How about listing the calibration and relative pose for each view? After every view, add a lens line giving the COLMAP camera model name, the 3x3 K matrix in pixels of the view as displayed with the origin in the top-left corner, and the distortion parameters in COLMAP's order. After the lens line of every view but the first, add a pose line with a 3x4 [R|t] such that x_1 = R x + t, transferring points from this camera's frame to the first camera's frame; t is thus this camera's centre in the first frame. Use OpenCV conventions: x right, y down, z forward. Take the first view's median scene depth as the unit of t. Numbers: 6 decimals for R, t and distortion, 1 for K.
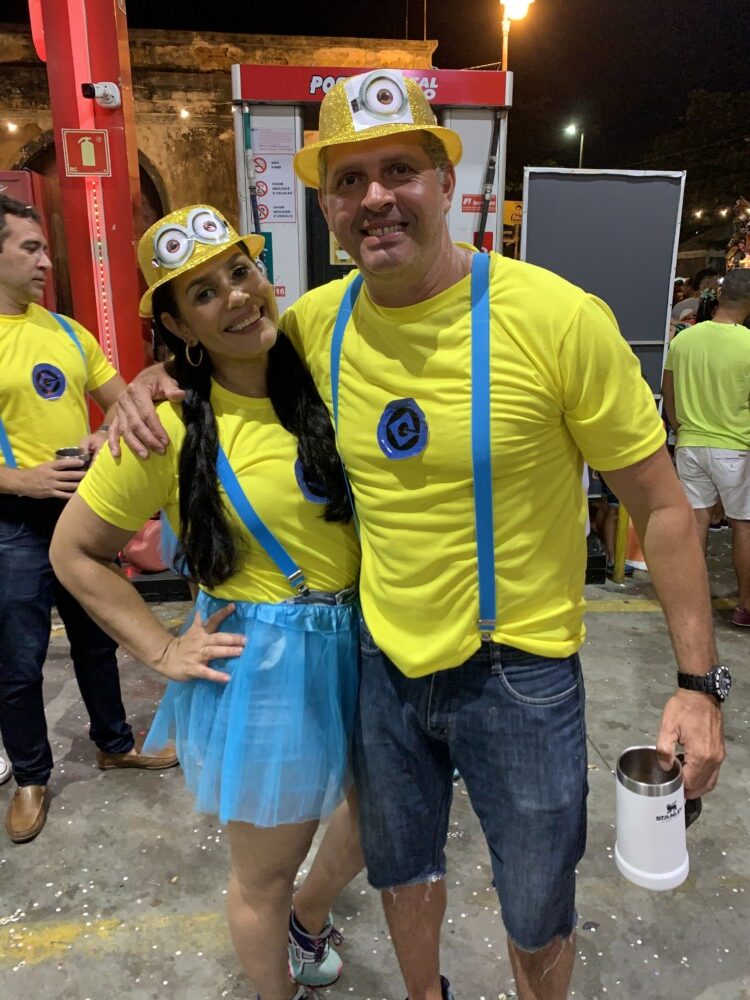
lens RADIAL K [[775.7, 0, 375.9], [0, 775.7, 495.5], [0, 0, 1]] dist [-0.003642, 0.011212]
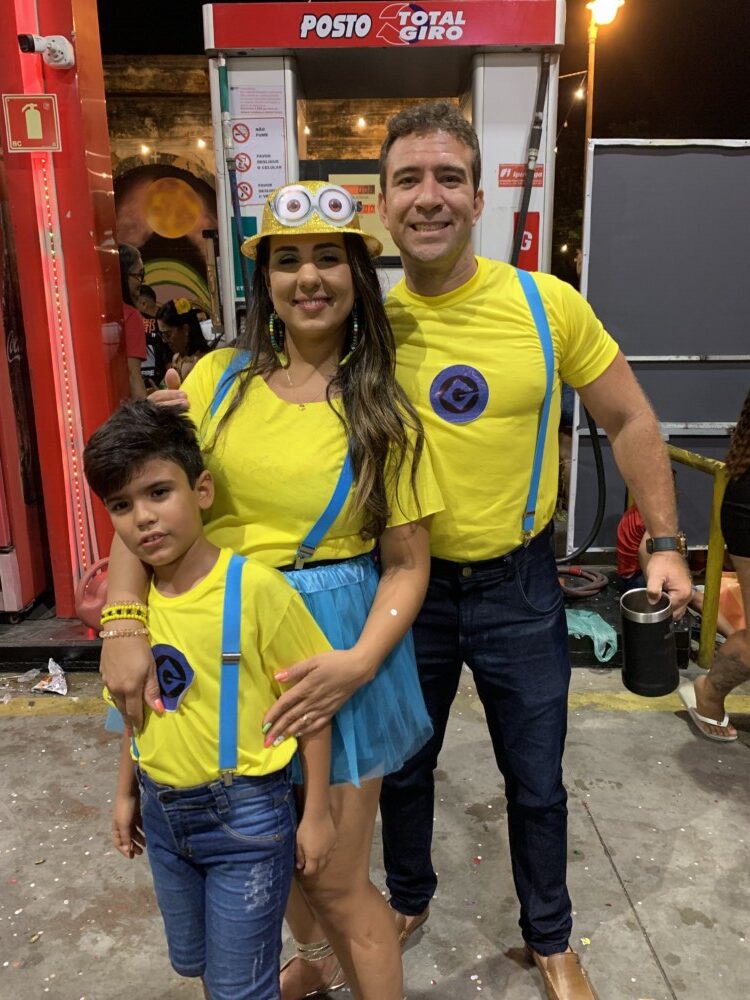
lens RADIAL K [[775.7, 0, 373.8], [0, 775.7, 499.2], [0, 0, 1]] dist [-0.003642, 0.011212]
pose [[0.993561, 0.018657, -0.111756, 0.081649], [-0.022154, 0.999300, -0.030131, -0.027353], [0.111116, 0.032413, 0.993279, 0.230770]]
